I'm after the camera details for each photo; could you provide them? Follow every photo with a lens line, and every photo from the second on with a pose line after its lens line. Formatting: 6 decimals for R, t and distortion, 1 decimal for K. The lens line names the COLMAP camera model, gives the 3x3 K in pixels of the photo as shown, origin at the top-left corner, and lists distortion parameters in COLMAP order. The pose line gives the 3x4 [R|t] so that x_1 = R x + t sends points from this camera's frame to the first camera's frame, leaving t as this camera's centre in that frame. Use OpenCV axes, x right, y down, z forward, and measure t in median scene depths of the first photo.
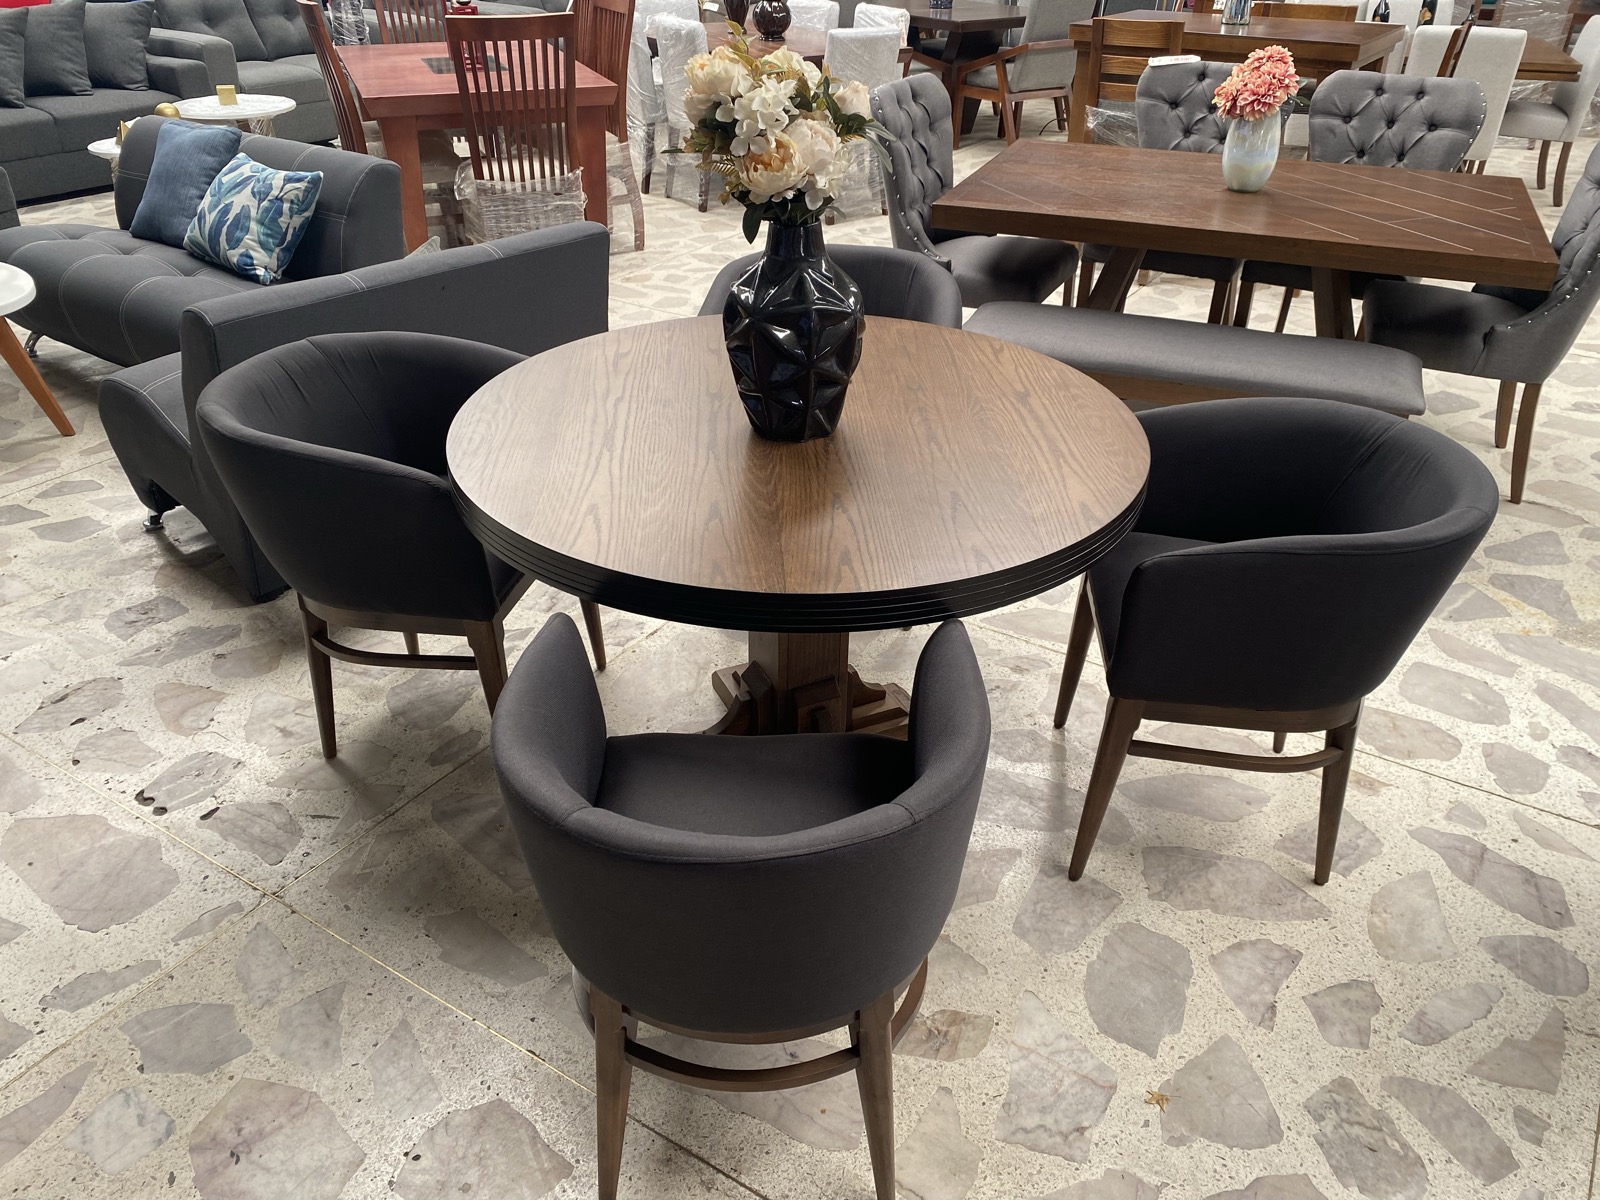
lens RADIAL K [[1219.9, 0, 799.2], [0, 1219.9, 592.9], [0, 0, 1]] dist [0.020986, -0.008199]
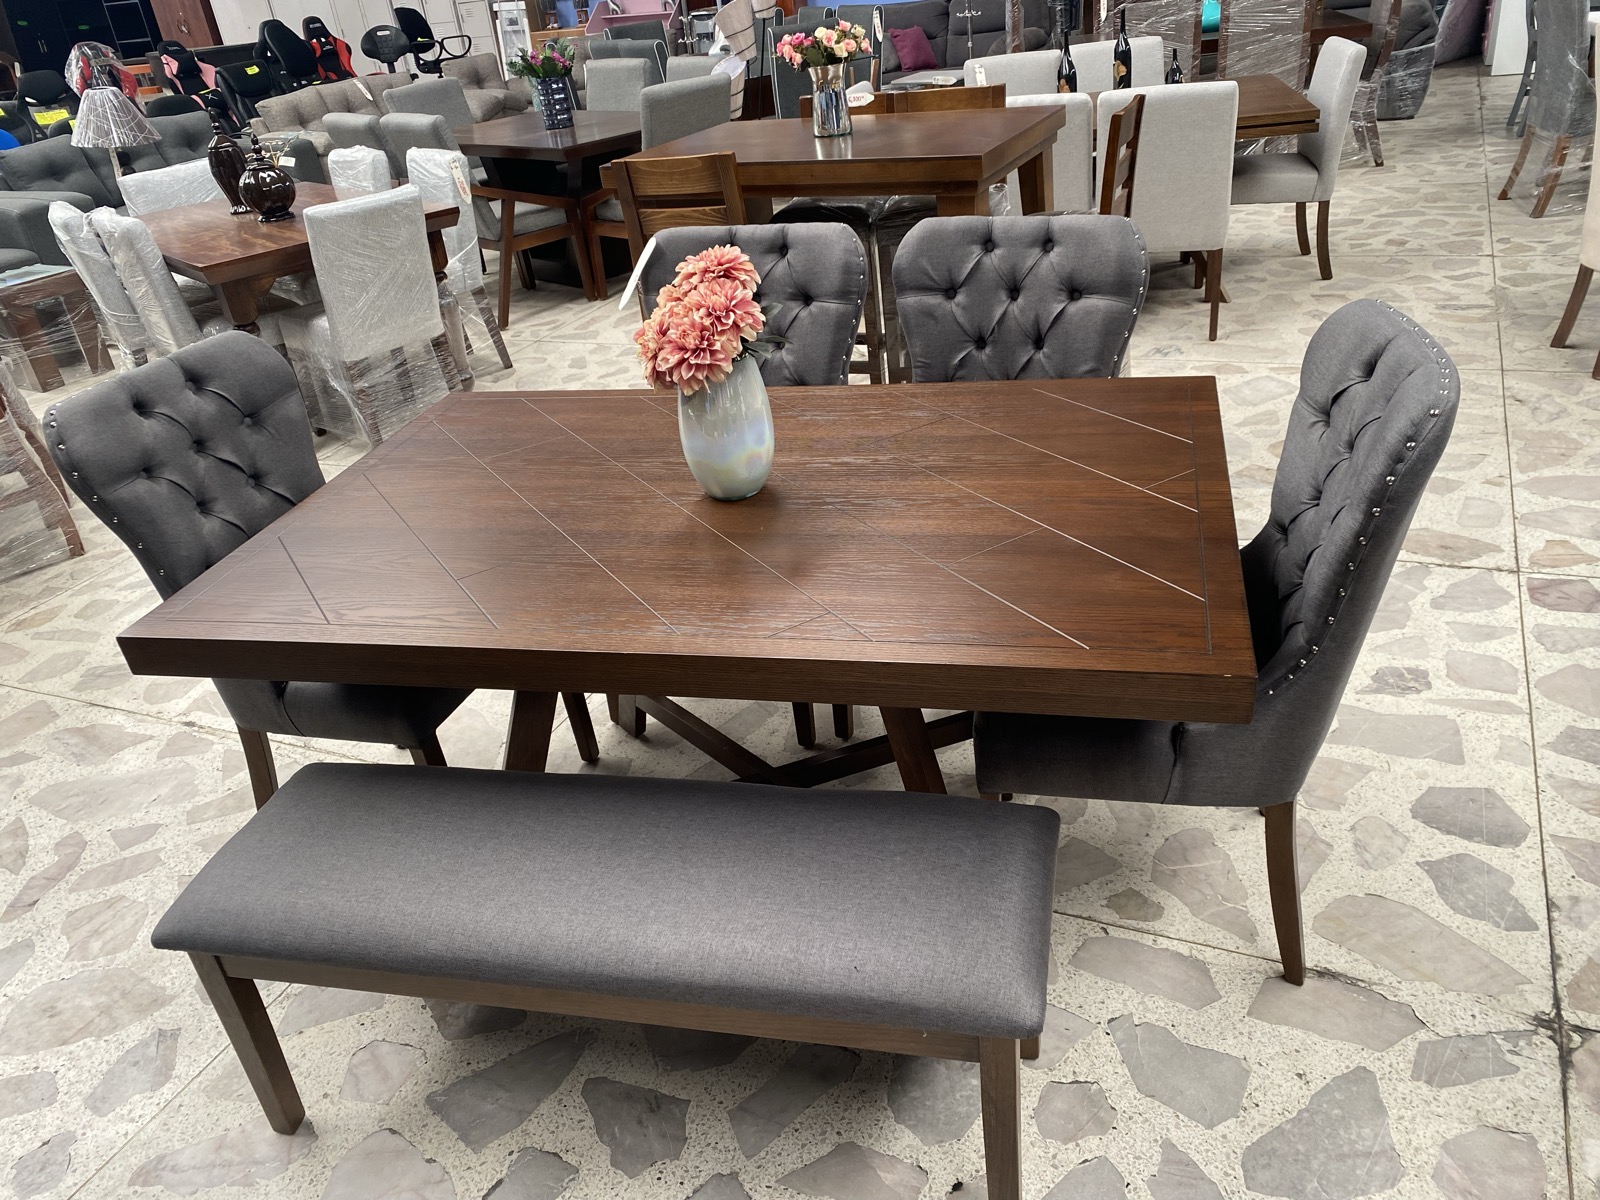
lens RADIAL K [[1219.9, 0, 801.5], [0, 1219.9, 605.9], [0, 0, 1]] dist [0.020986, -0.008199]
pose [[0.982851, -0.168732, 0.074383, 0.302674], [0.171420, 0.984700, -0.031317, -0.224716], [-0.067961, 0.043531, 0.996738, 0.392455]]
